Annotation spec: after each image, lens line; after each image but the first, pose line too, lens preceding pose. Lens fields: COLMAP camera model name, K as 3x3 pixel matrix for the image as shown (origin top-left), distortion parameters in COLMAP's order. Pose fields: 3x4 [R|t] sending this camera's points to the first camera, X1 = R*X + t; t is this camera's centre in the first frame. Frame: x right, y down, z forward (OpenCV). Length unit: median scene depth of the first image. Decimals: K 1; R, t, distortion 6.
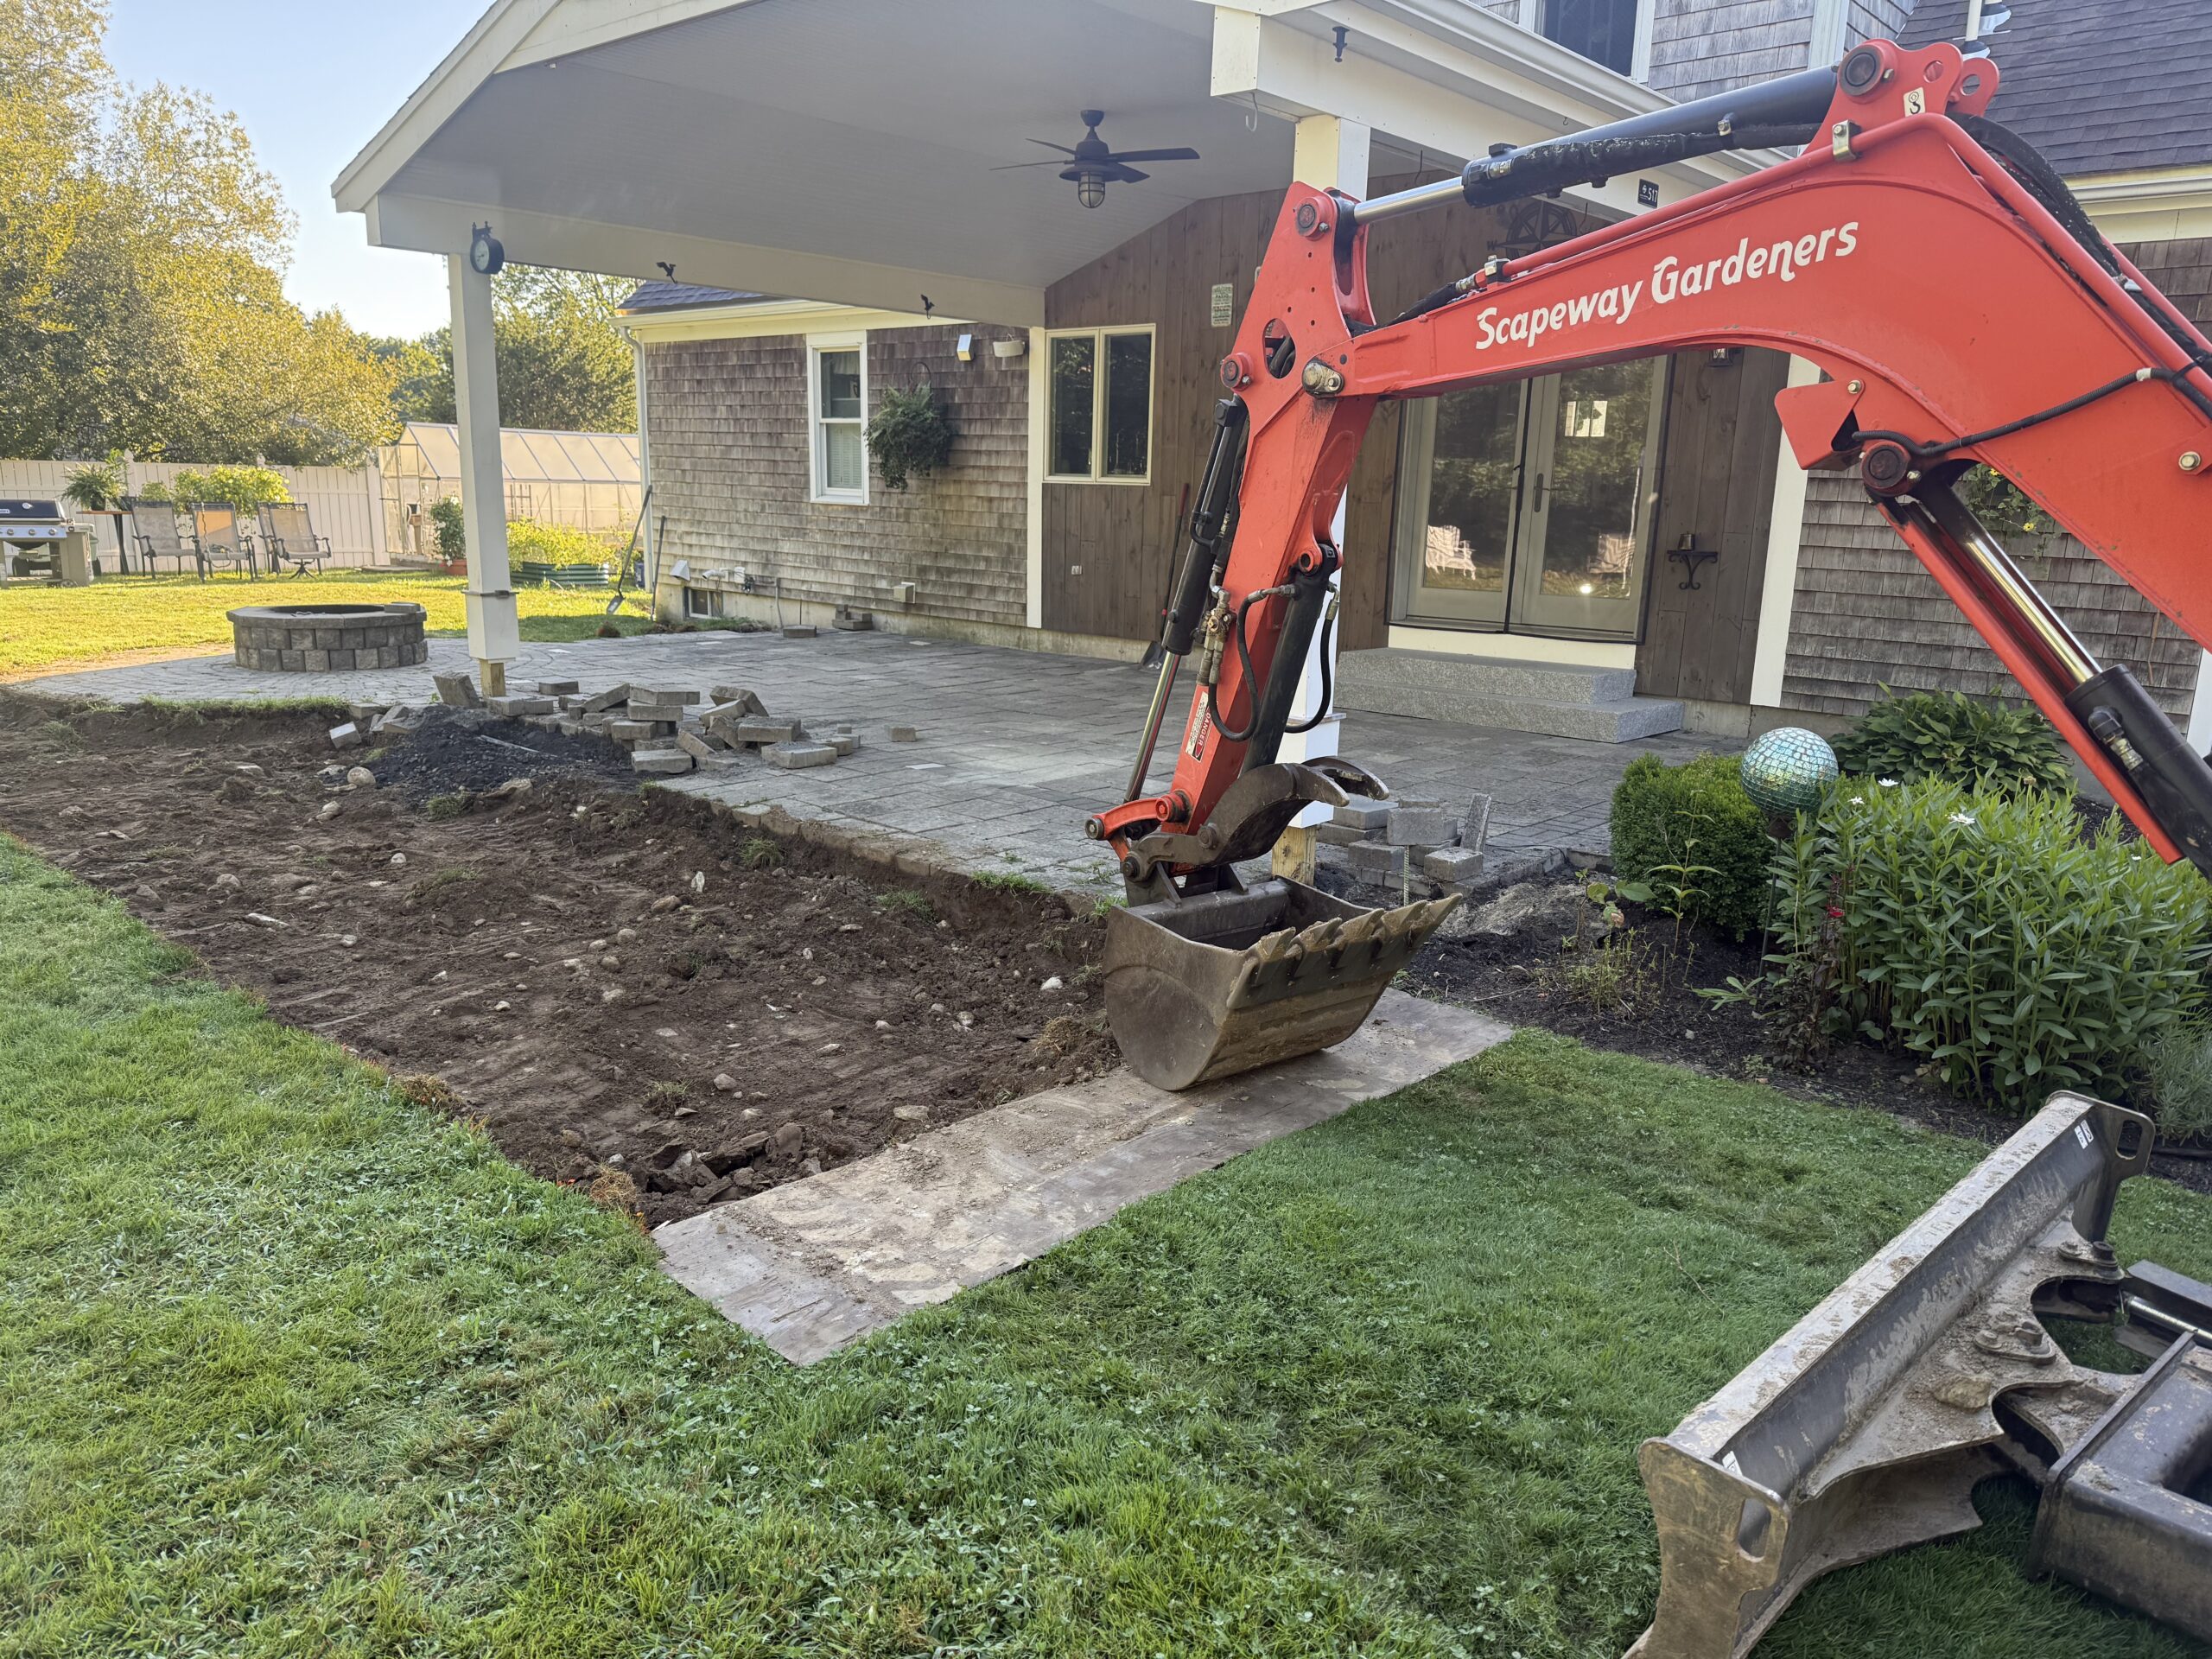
lens RADIAL K [[1598.4, 0, 1070.3], [0, 1598.4, 837.7], [0, 0, 1]] dist [0.219993, -0.292804]
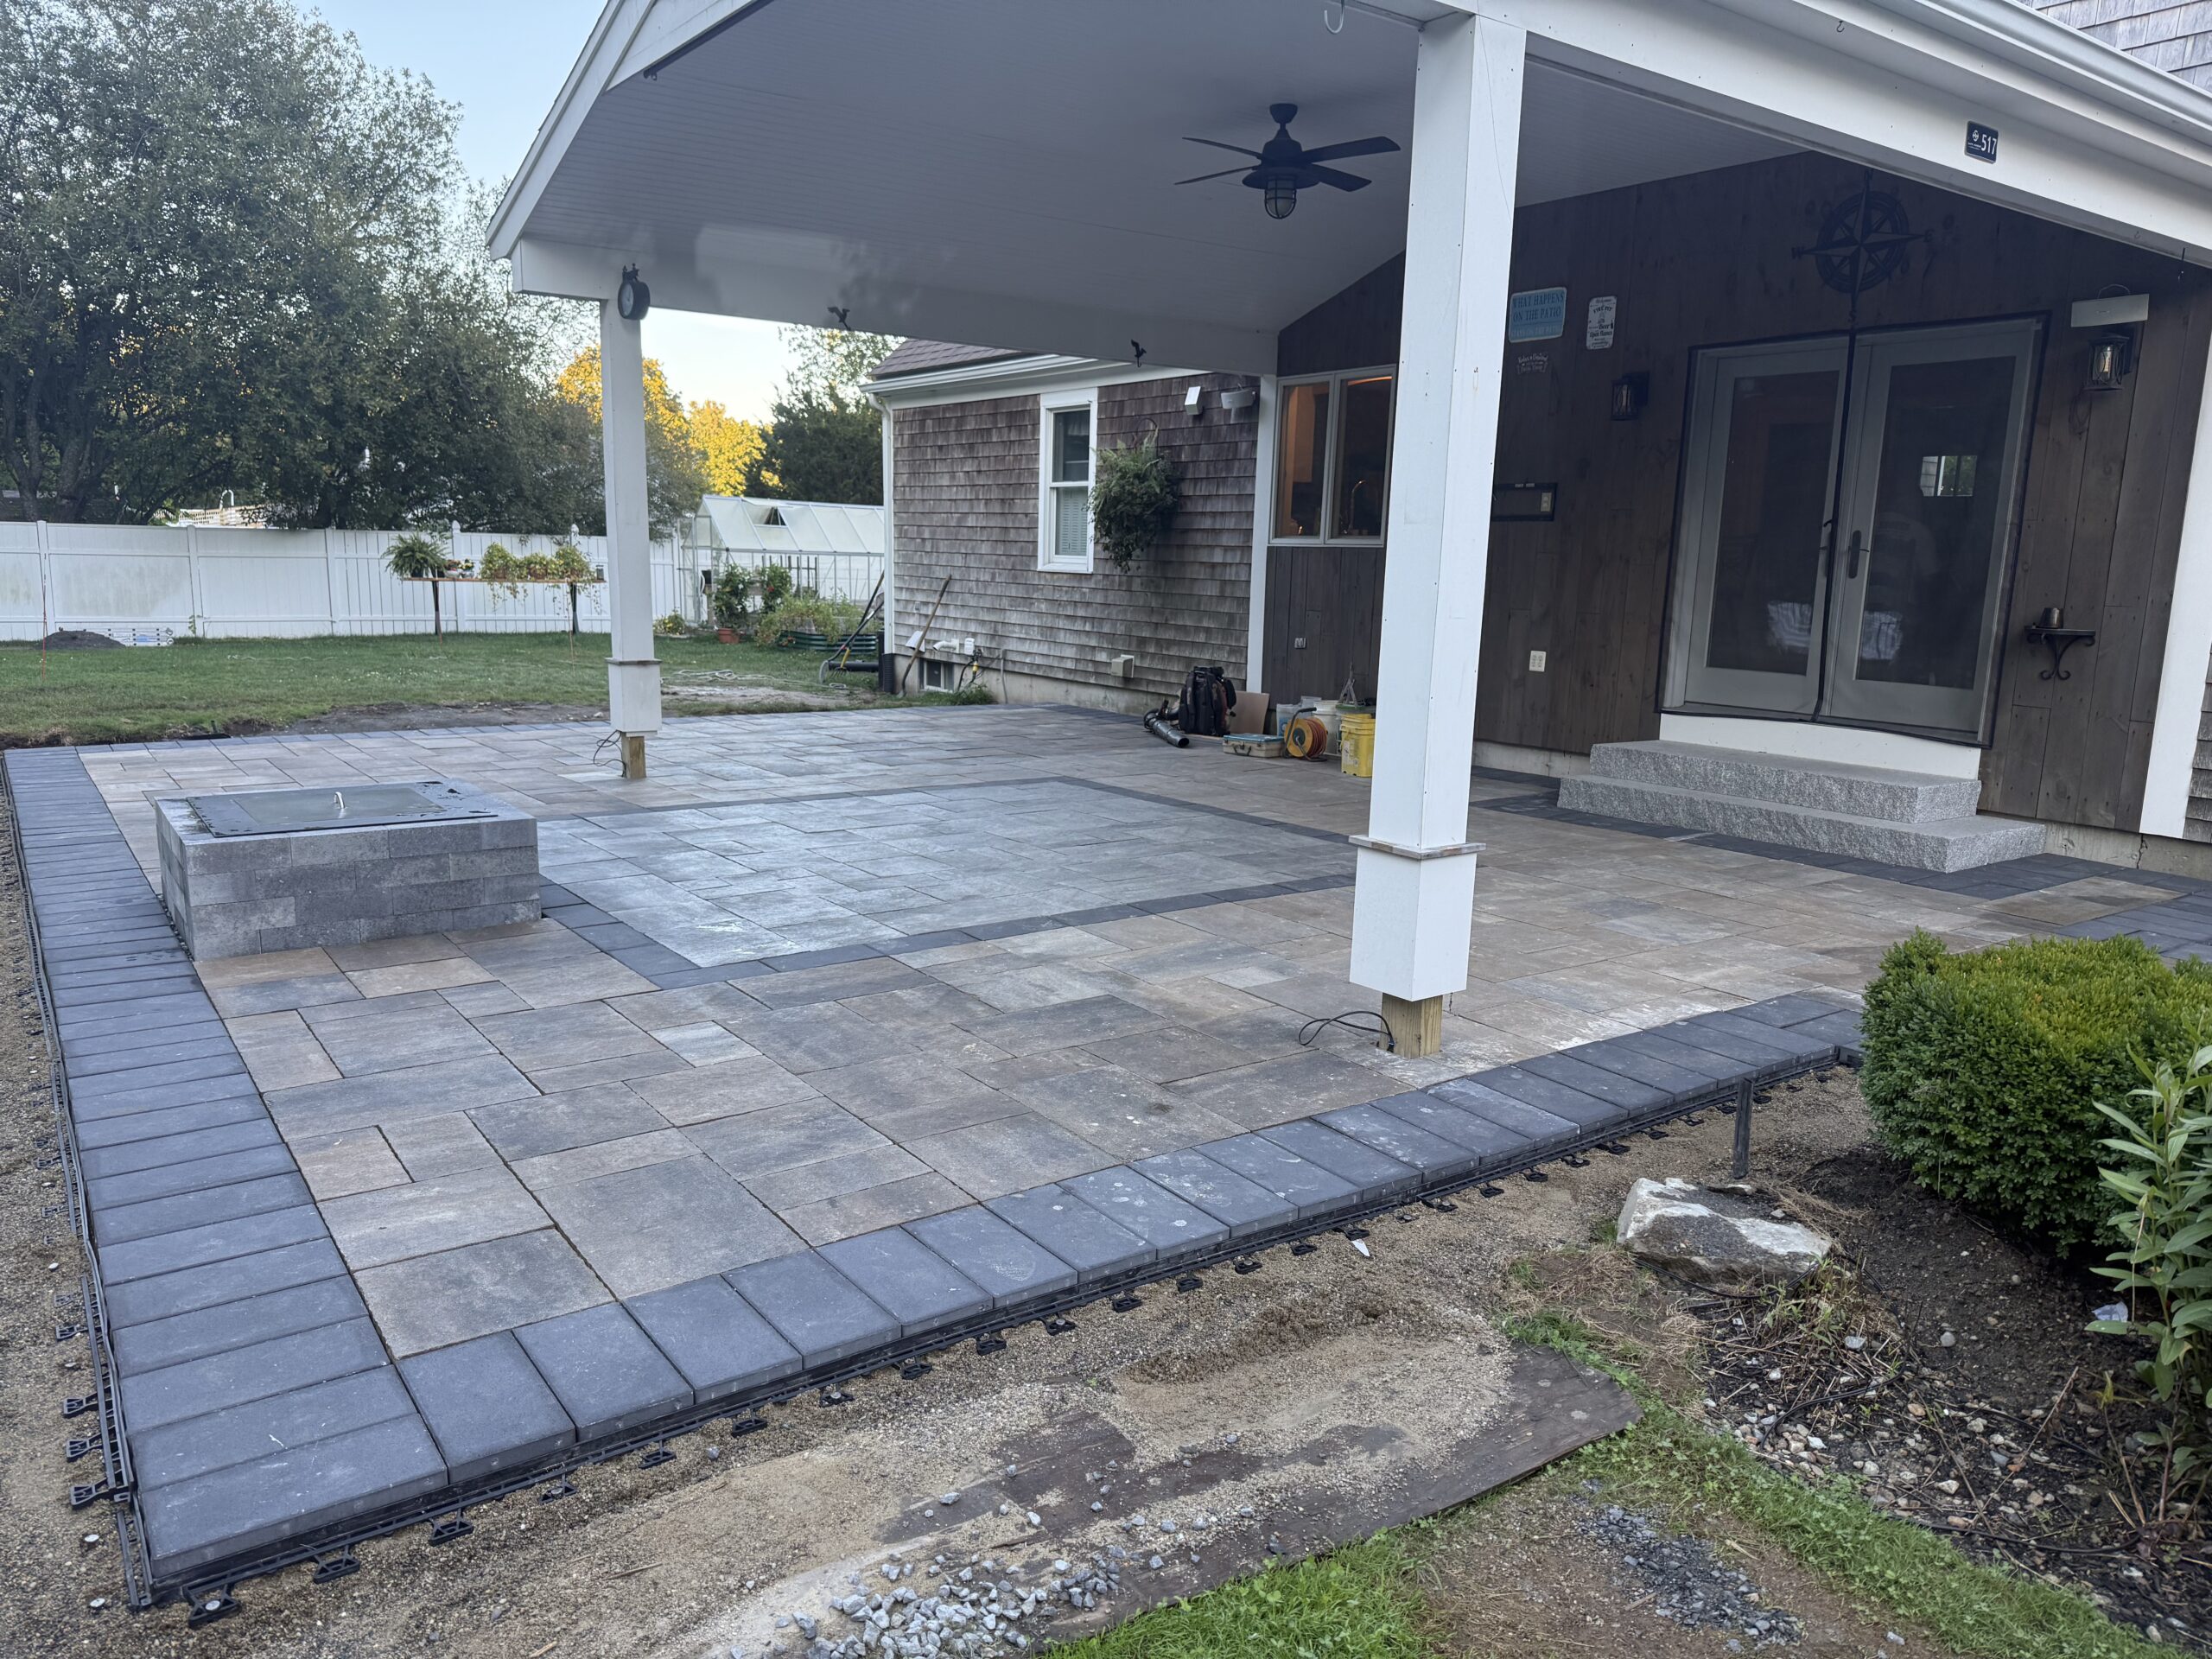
lens RADIAL K [[1598.4, 0, 1070.3], [0, 1598.4, 837.7], [0, 0, 1]] dist [0.219993, -0.292804]
pose [[0.978059, 0.041570, -0.204137, 0.060348], [-0.051076, 0.997831, -0.041522, -0.014970], [0.201968, 0.051037, 0.978061, 0.104401]]
